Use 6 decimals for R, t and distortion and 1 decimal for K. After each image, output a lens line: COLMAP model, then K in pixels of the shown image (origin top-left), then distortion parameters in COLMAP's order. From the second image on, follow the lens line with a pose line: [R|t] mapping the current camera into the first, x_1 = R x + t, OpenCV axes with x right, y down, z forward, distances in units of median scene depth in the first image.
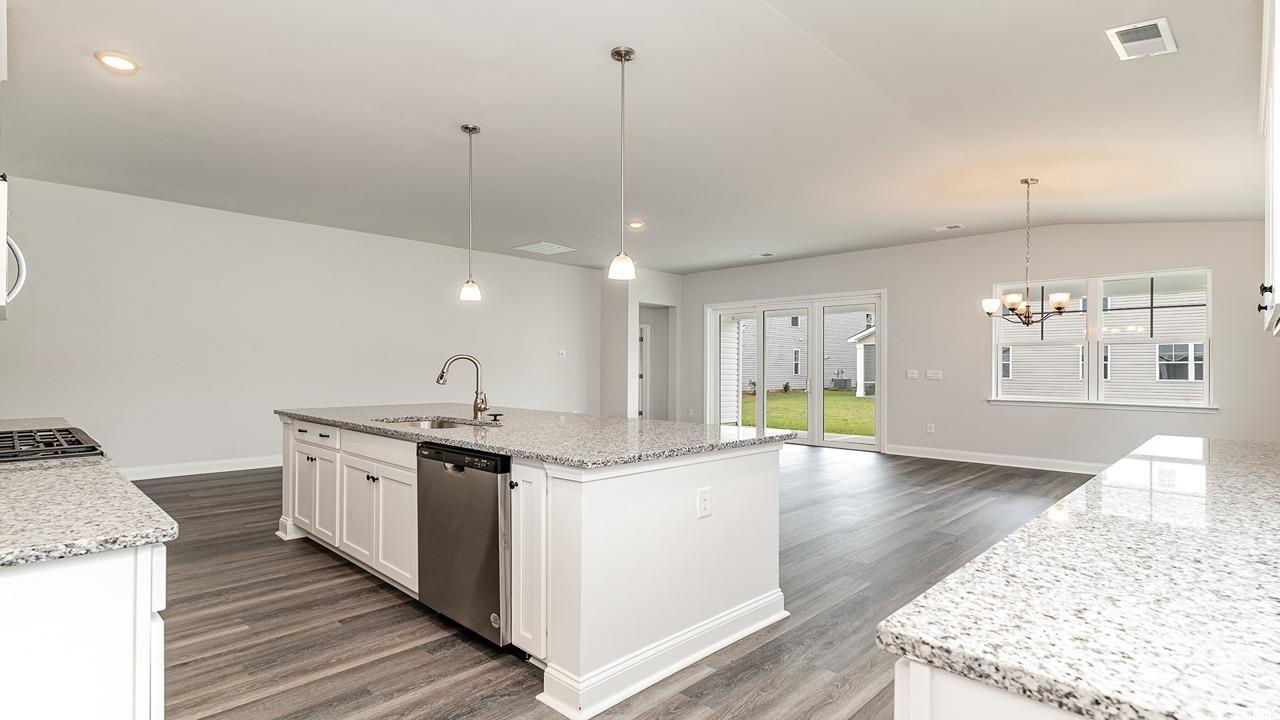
lens RADIAL K [[613.6, 0, 636.3], [0, 613.6, 369.7], [0, 0, 1]] dist [0.005823, -0.001081]
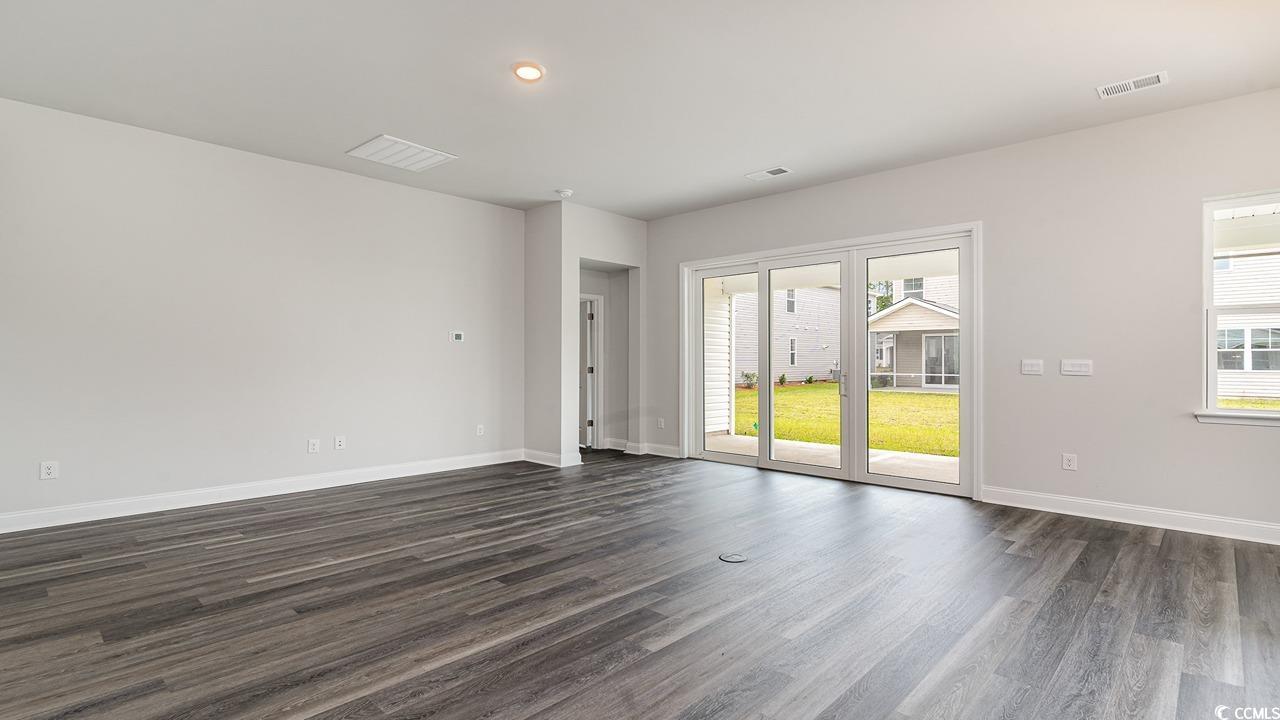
lens RADIAL K [[613.6, 0, 641.6], [0, 613.6, 355.5], [0, 0, 1]] dist [0.005823, -0.001081]
pose [[0.999761, -0.003229, 0.021628, 0.041066], [0.003411, 0.999959, -0.008393, 0.000265], [-0.021600, 0.008464, 0.999731, 0.249377]]
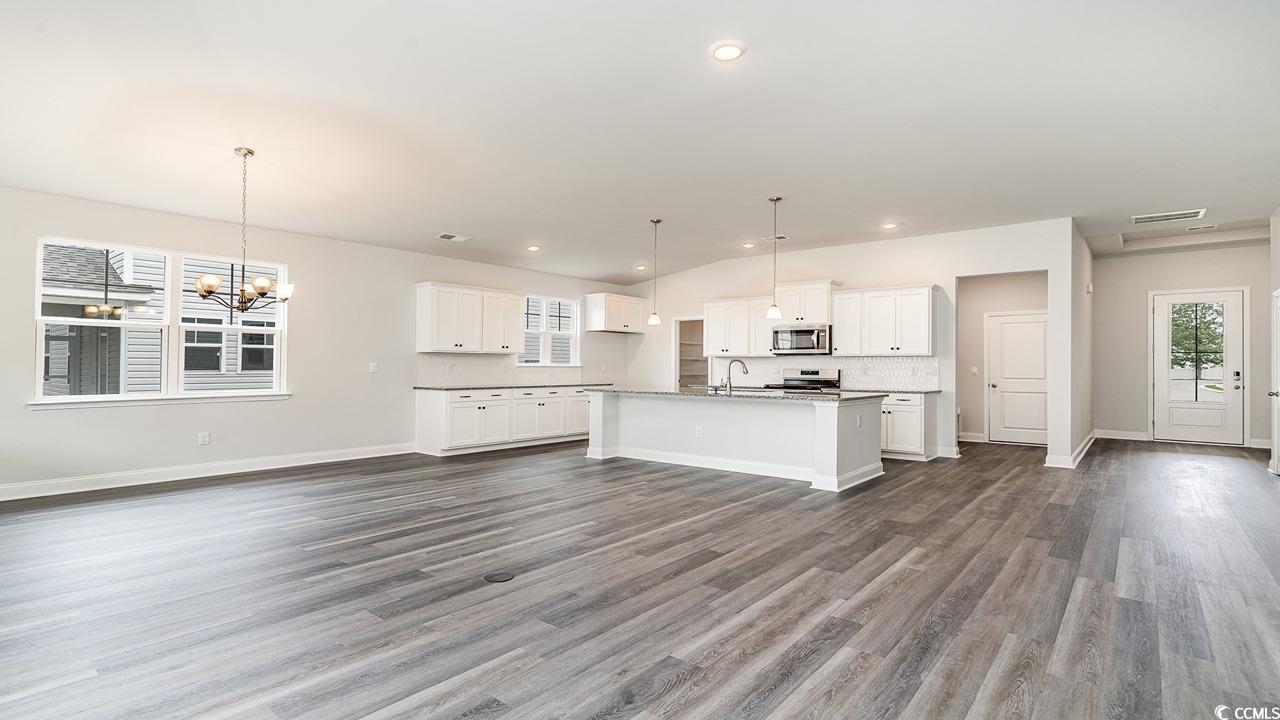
lens RADIAL K [[613.6, 0, 632.7], [0, 613.6, 353.5], [0, 0, 1]] dist [0.005823, -0.001081]
pose [[-0.996859, -0.011152, -0.078411, 0.051848], [-0.009654, 0.999764, -0.019455, 0.000288], [0.078609, -0.018637, -0.996731, 0.723414]]
